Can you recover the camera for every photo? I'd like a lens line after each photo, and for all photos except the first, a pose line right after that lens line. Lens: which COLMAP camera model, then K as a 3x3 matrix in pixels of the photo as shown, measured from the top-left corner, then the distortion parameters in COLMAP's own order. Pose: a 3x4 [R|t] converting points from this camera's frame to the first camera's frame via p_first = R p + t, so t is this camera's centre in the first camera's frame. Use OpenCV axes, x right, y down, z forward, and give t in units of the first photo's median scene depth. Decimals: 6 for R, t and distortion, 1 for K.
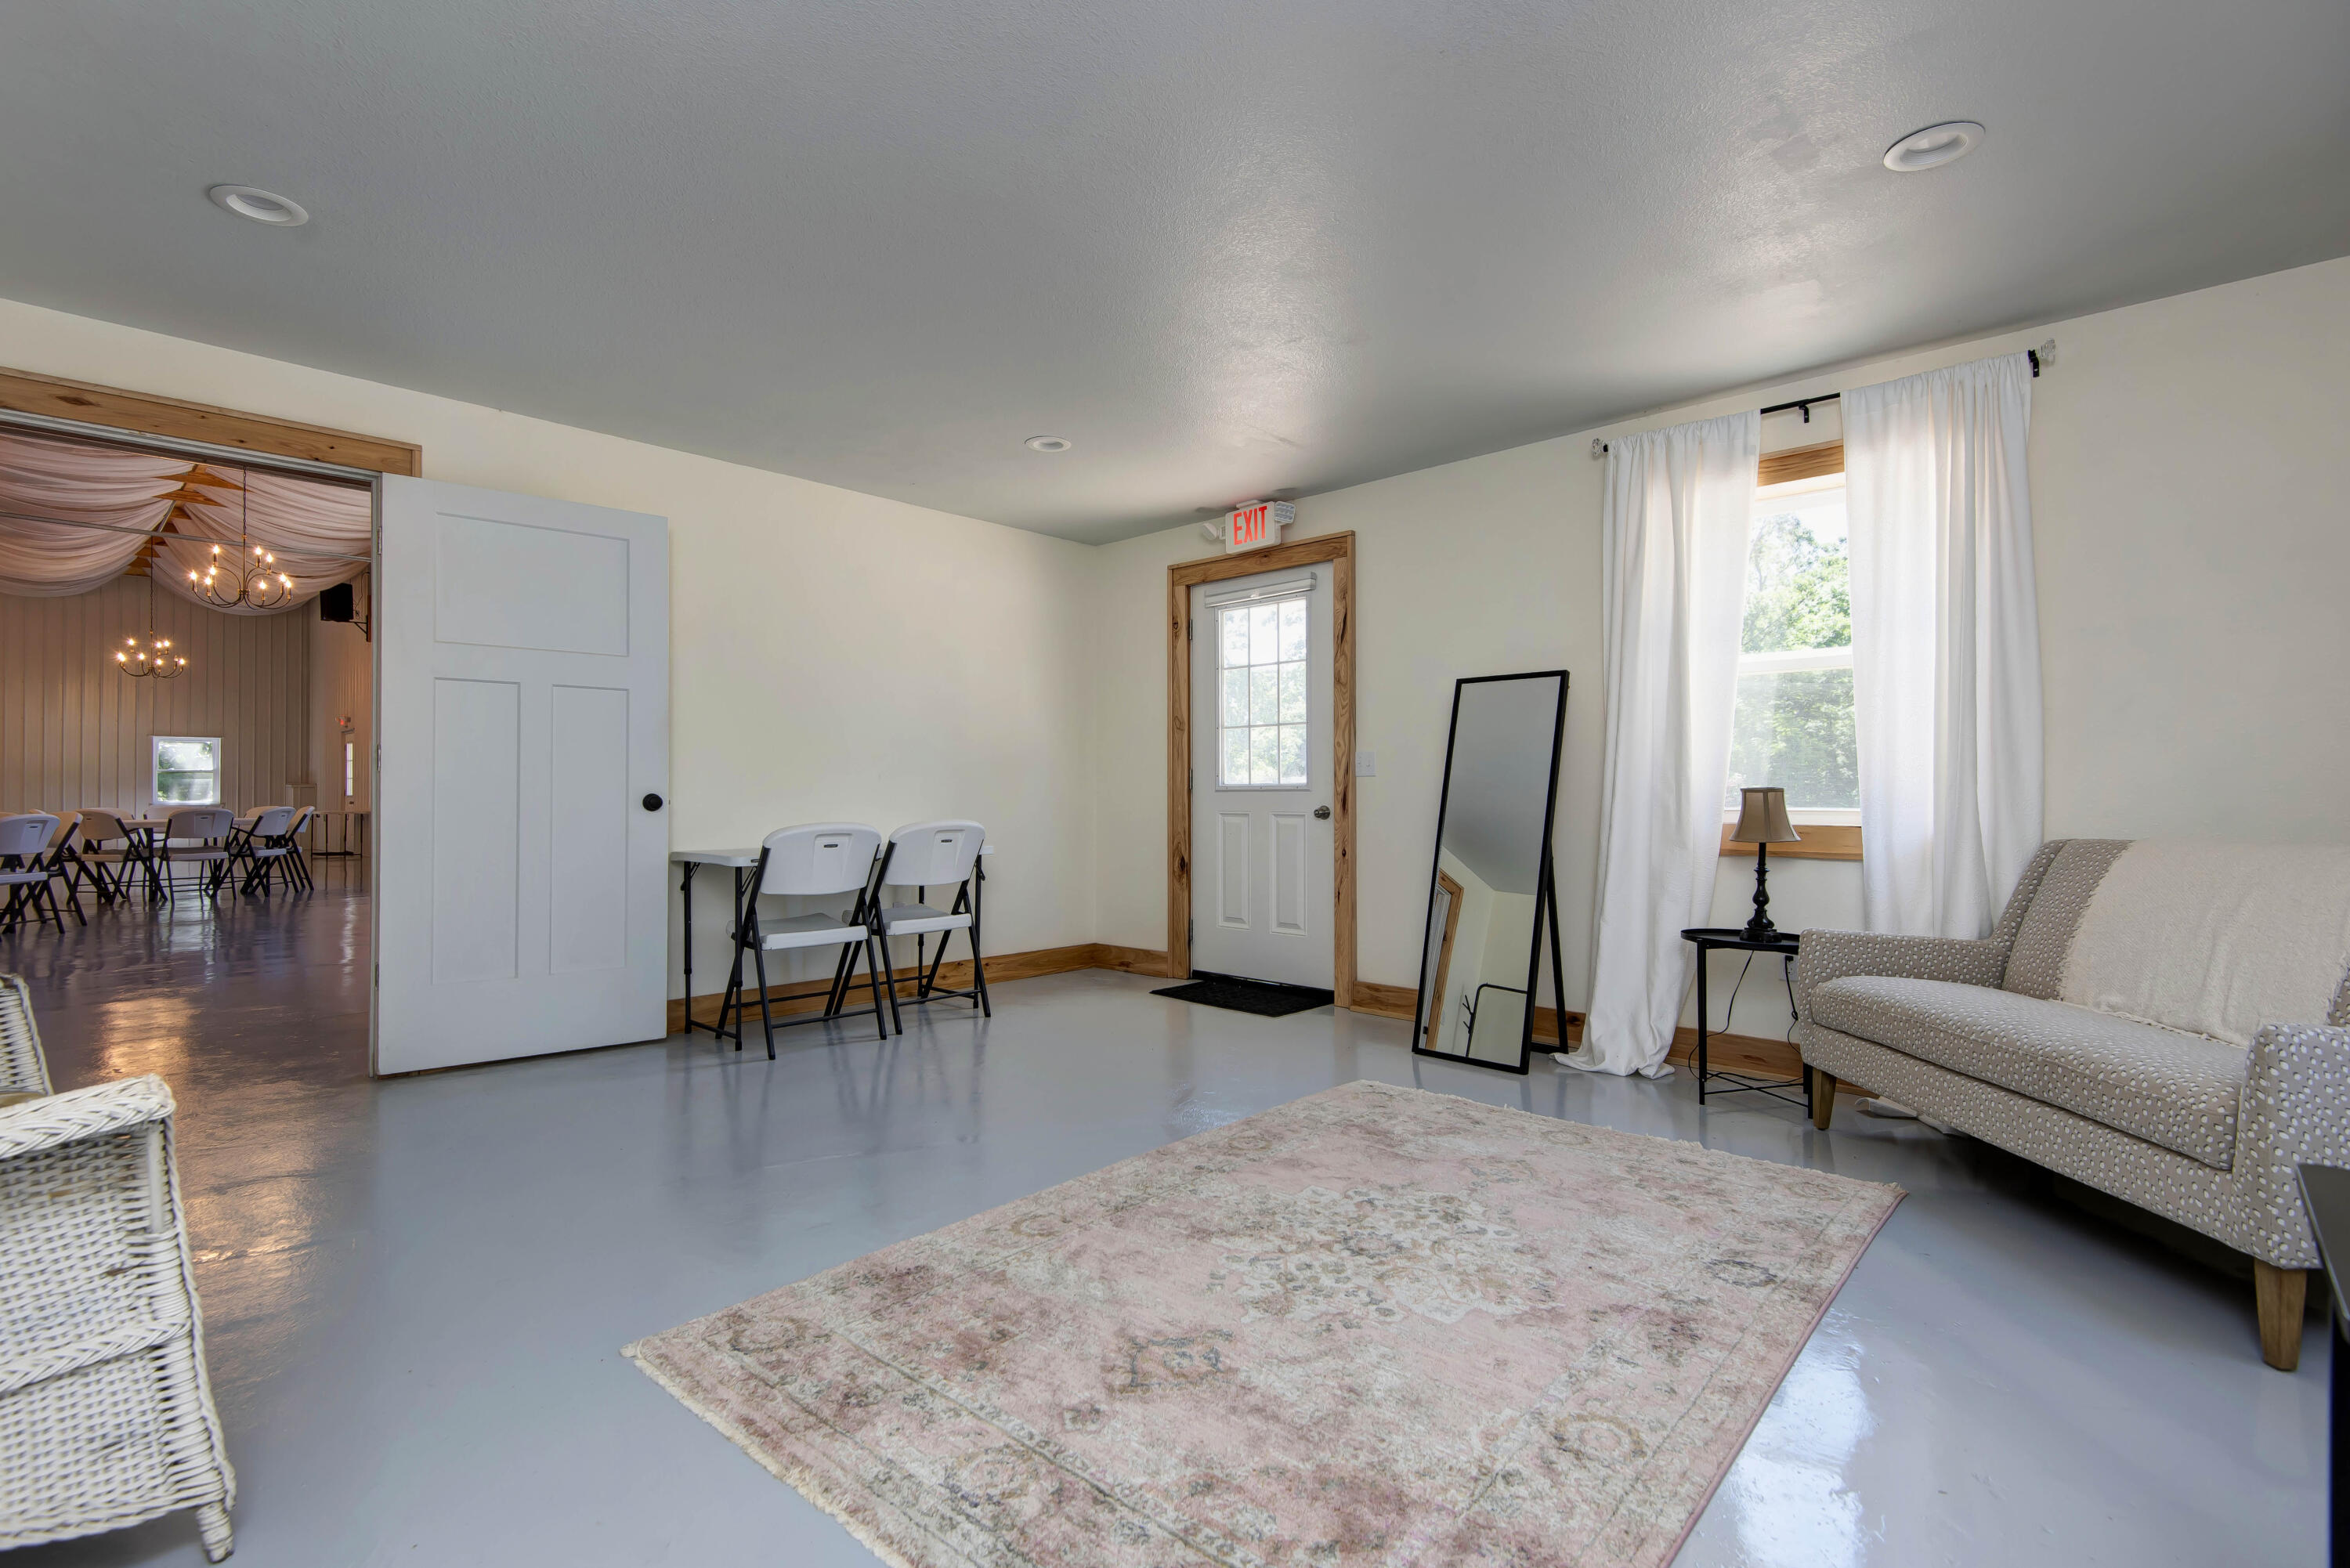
lens RADIAL K [[1062.3, 0, 1143.4], [0, 1062.3, 787.0], [0, 0, 1]] dist [0.001641, 0.000236]
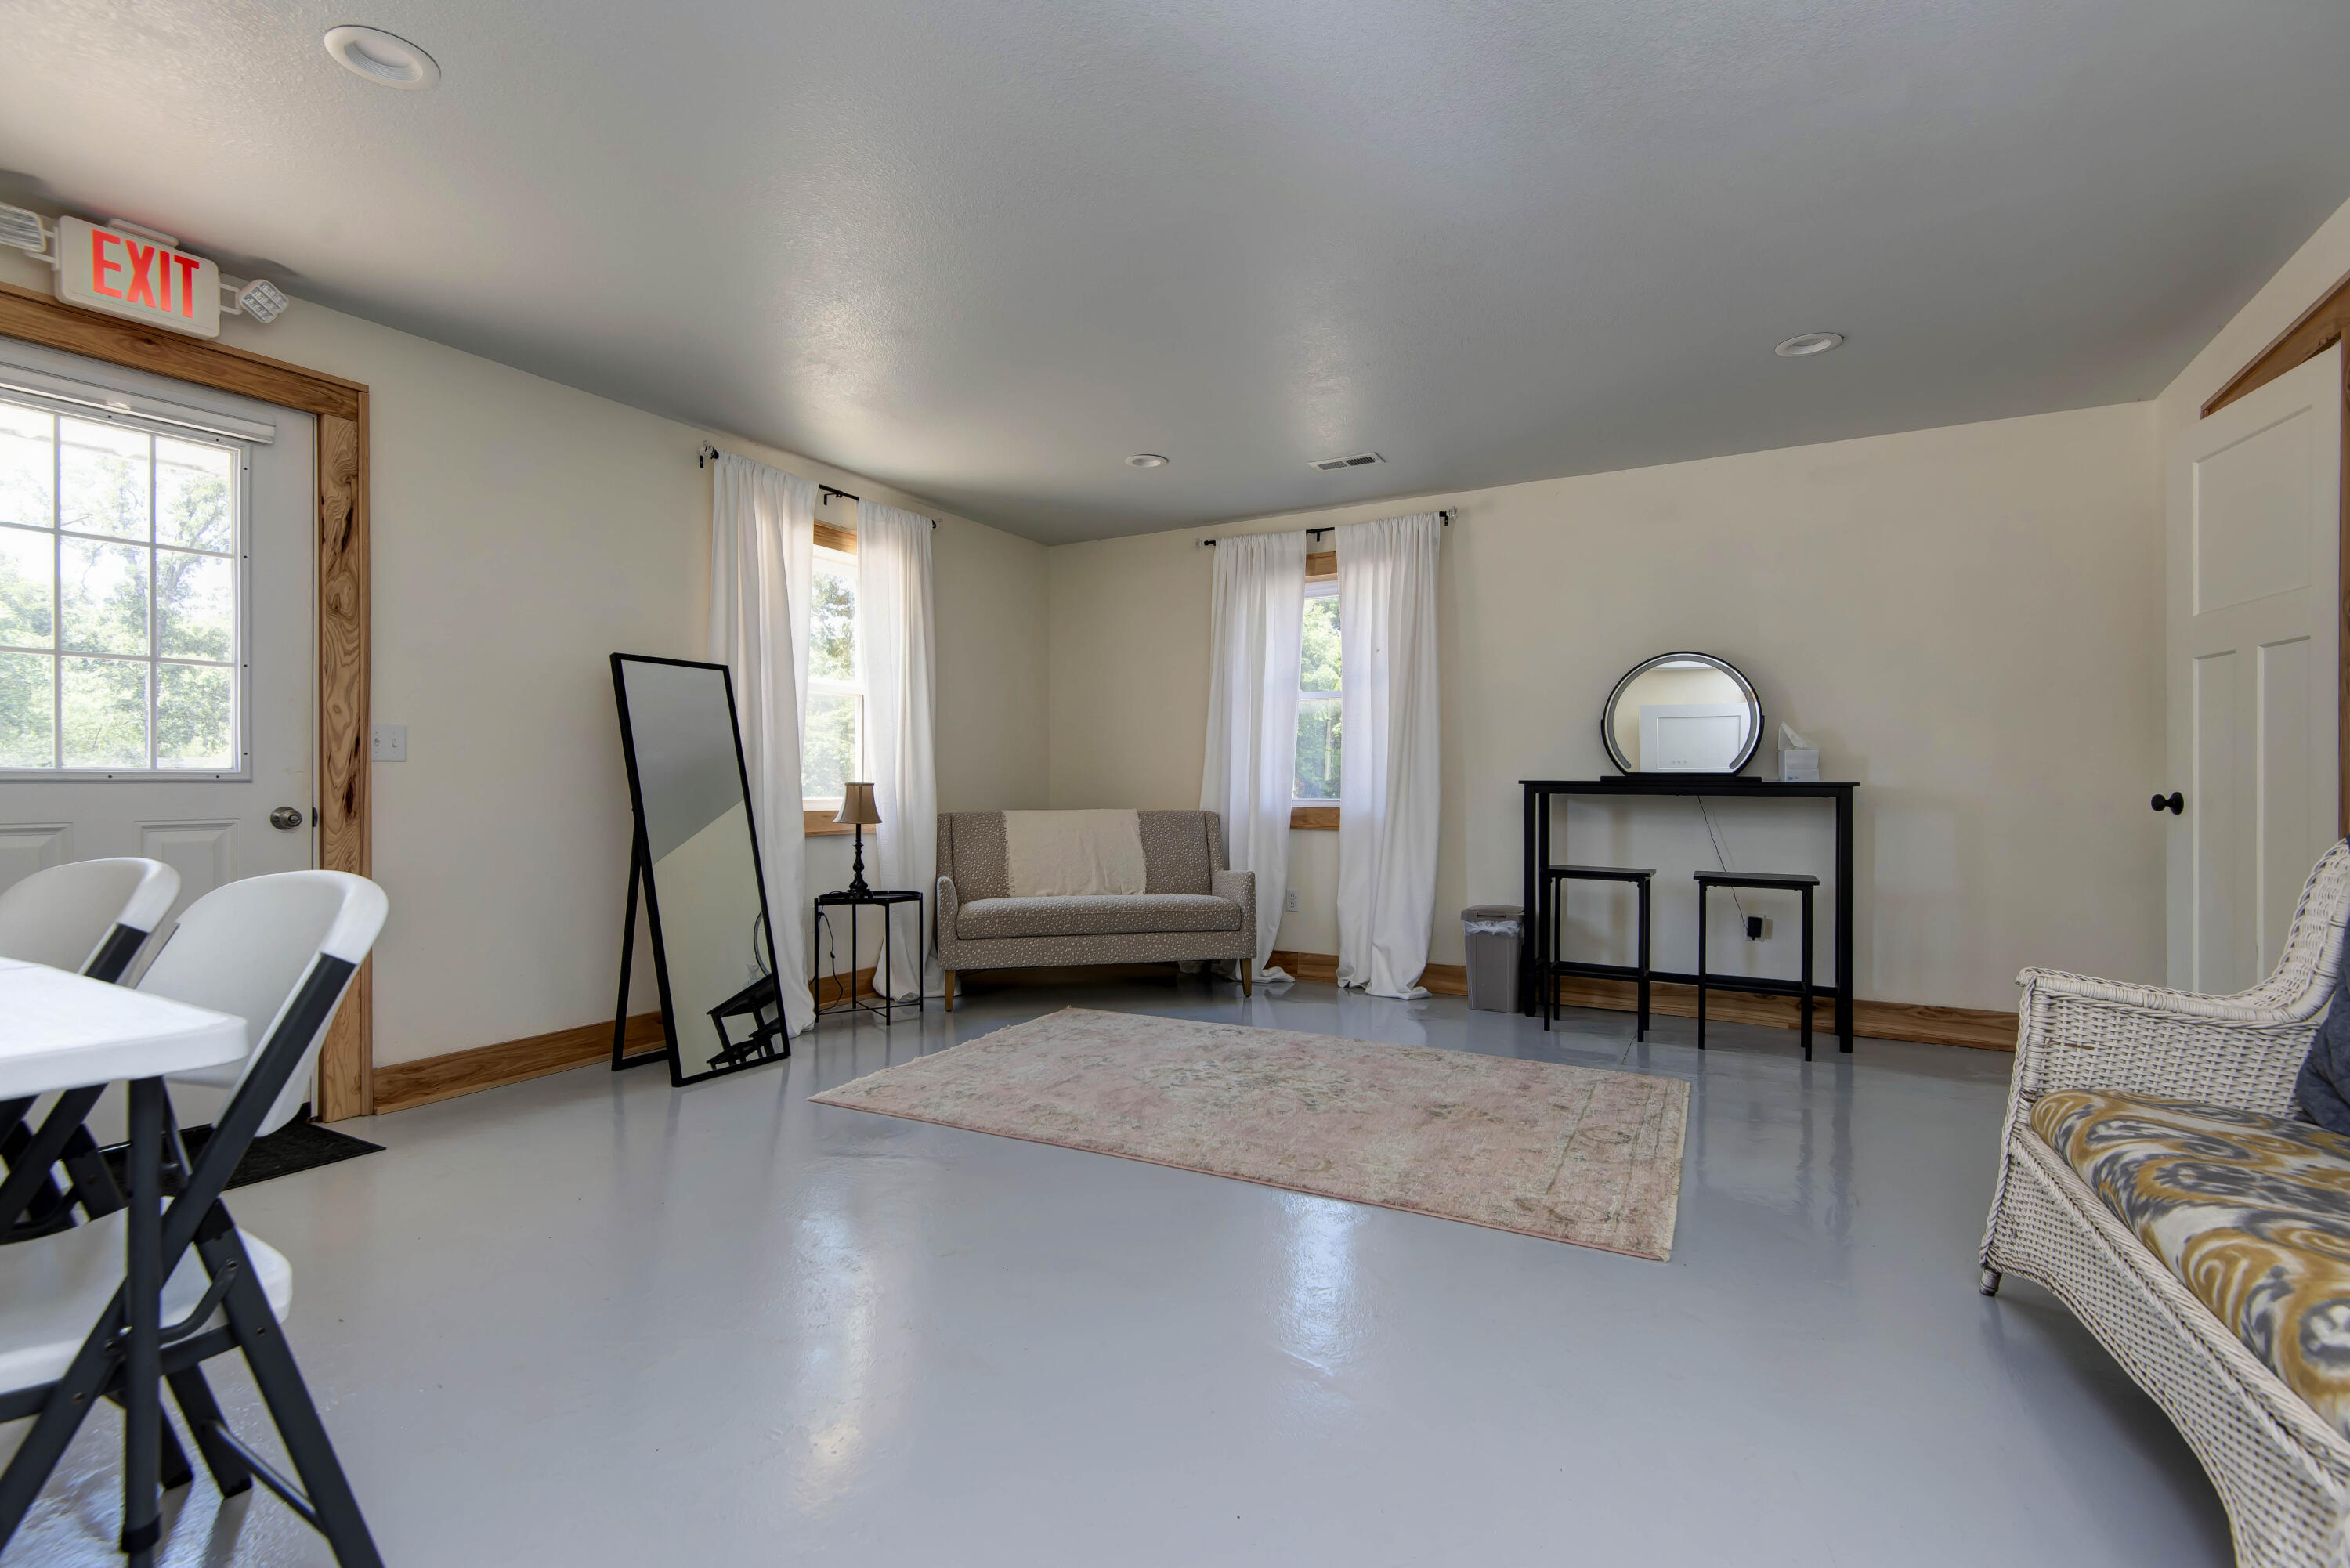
lens RADIAL K [[1062.3, 0, 1143.4], [0, 1062.3, 787.0], [0, 0, 1]] dist [0.001641, 0.000236]
pose [[-0.226133, -0.002094, 0.974094, -0.560150], [-0.007184, 0.999974, 0.000481, 0.002441], [-0.974070, -0.006889, -0.226143, 0.683727]]
